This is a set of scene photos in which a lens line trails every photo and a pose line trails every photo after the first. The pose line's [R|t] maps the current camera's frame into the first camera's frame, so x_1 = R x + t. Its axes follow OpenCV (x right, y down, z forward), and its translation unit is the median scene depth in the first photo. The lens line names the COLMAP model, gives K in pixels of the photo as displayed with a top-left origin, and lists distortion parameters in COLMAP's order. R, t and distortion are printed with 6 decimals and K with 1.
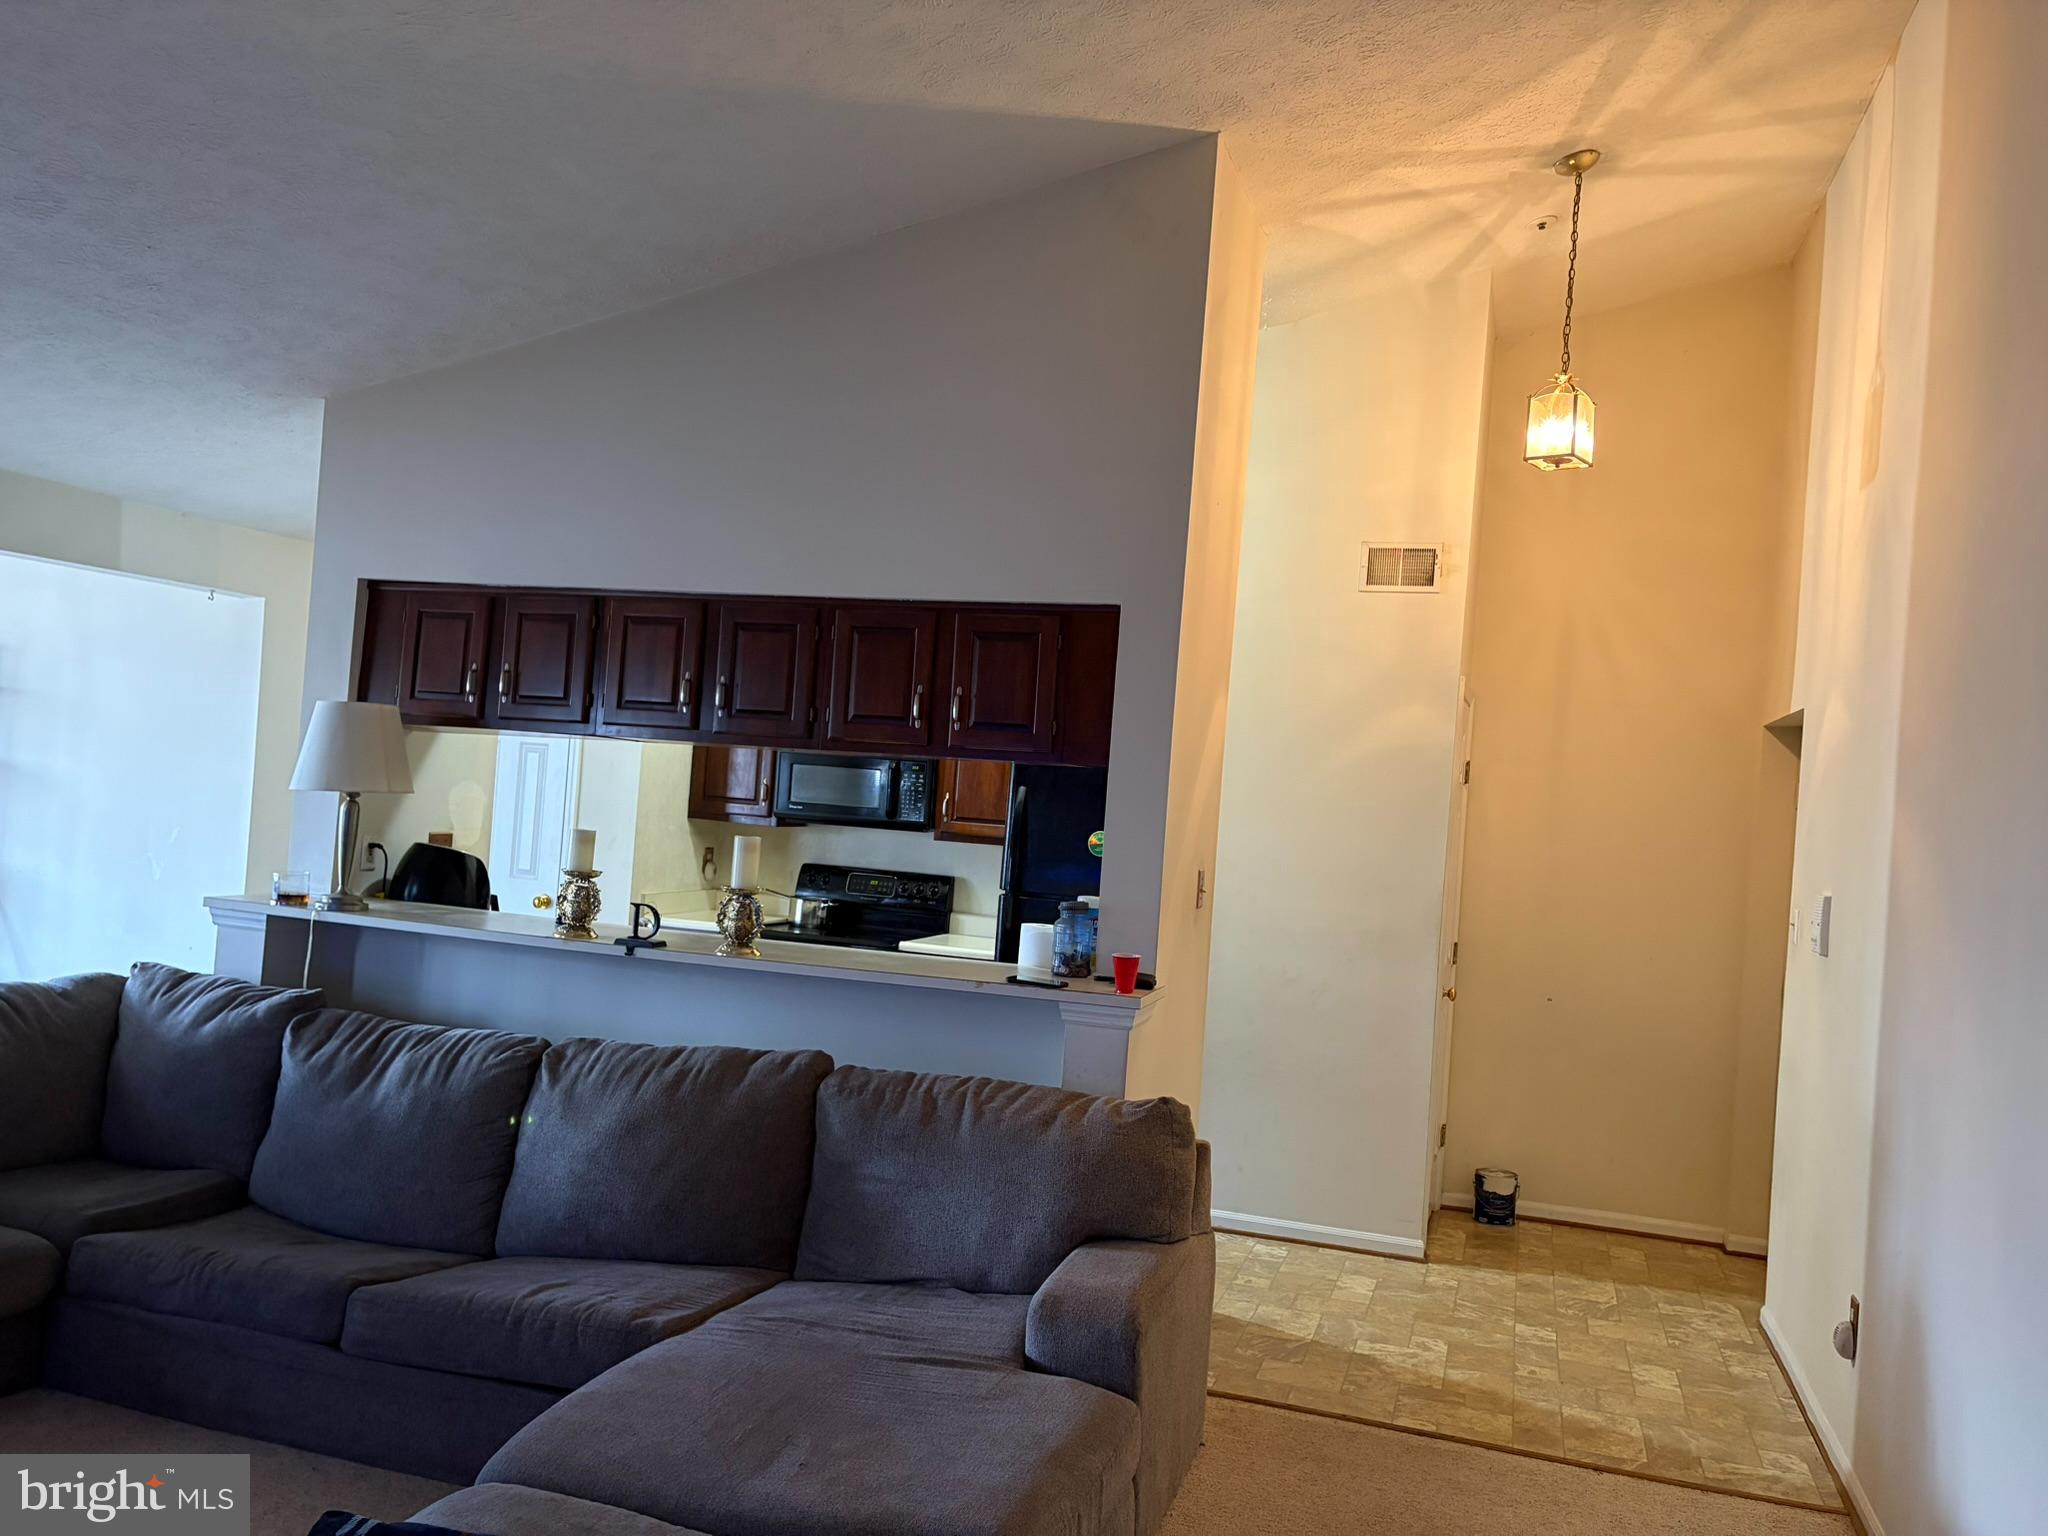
lens RADIAL K [[1532.6, 0, 1039.9], [0, 1532.6, 769.2], [0, 0, 1]] dist [0.058917, -0.067254]
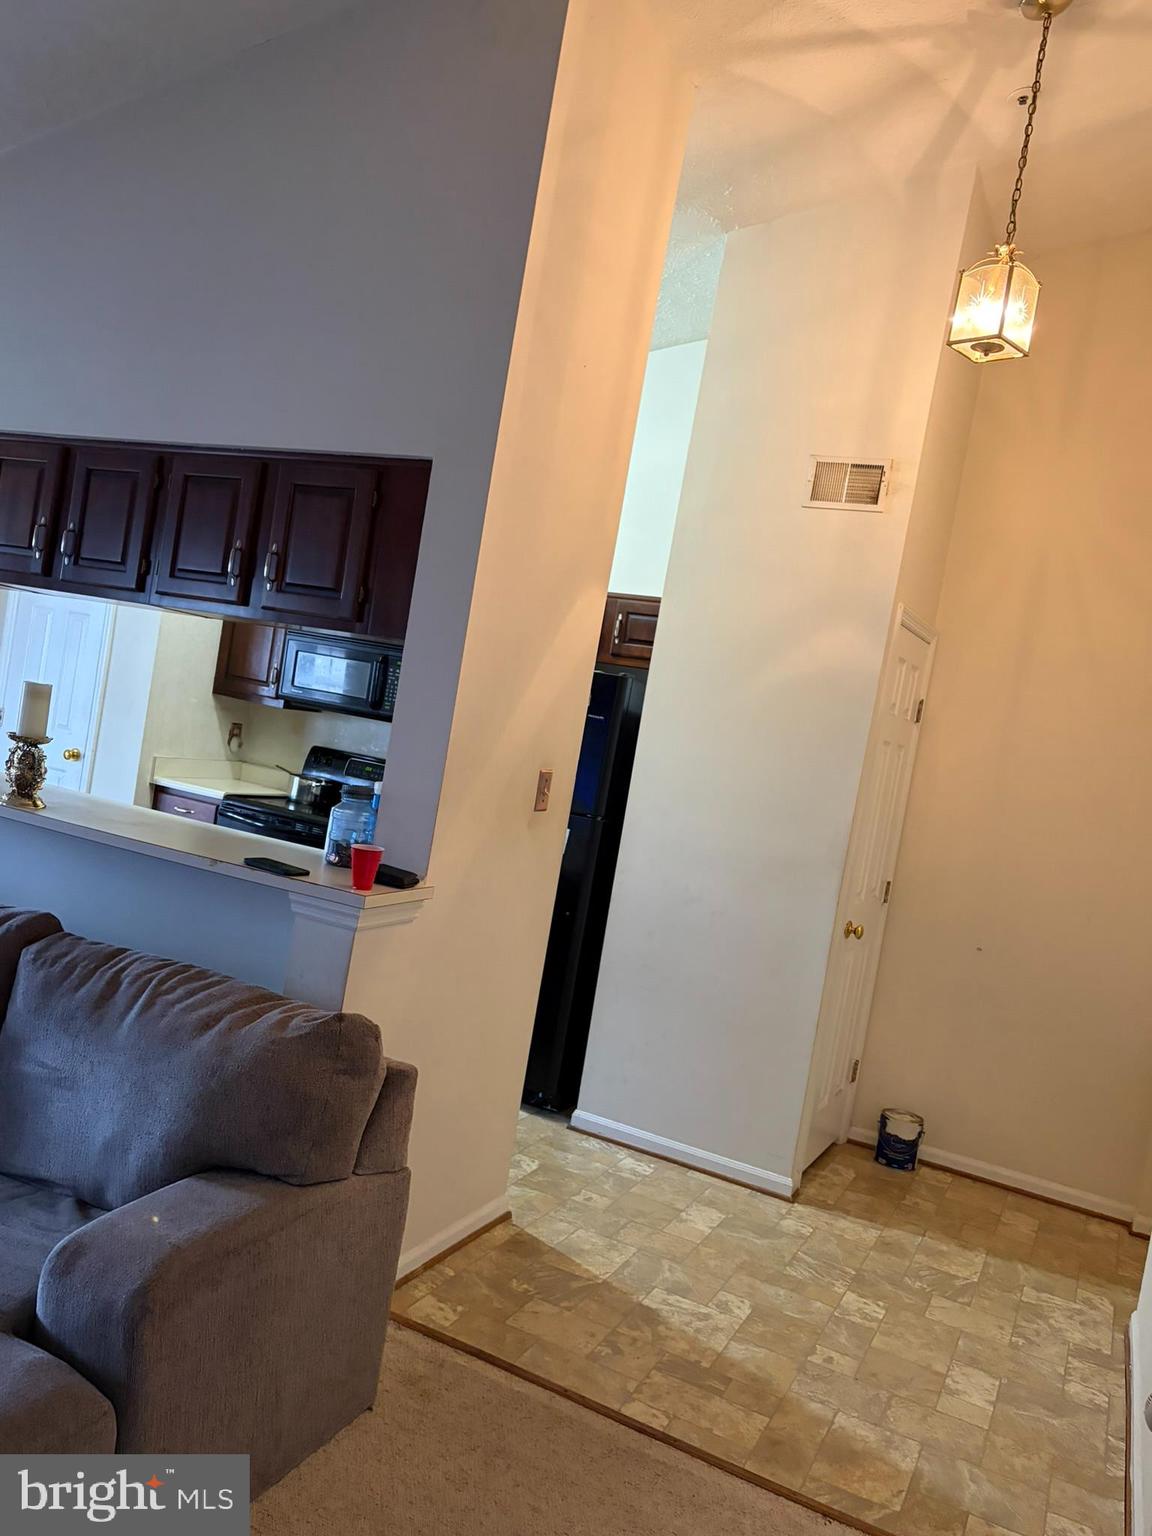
lens RADIAL K [[1149.5, 0, 598.0], [0, 1149.5, 766.8], [0, 0, 1]] dist [0.058917, -0.067254]
pose [[0.985323, 0.097940, -0.139807, 0.231989], [-0.092191, 0.994630, 0.047037, 0.027094], [0.143663, -0.033458, 0.989061, 0.306548]]
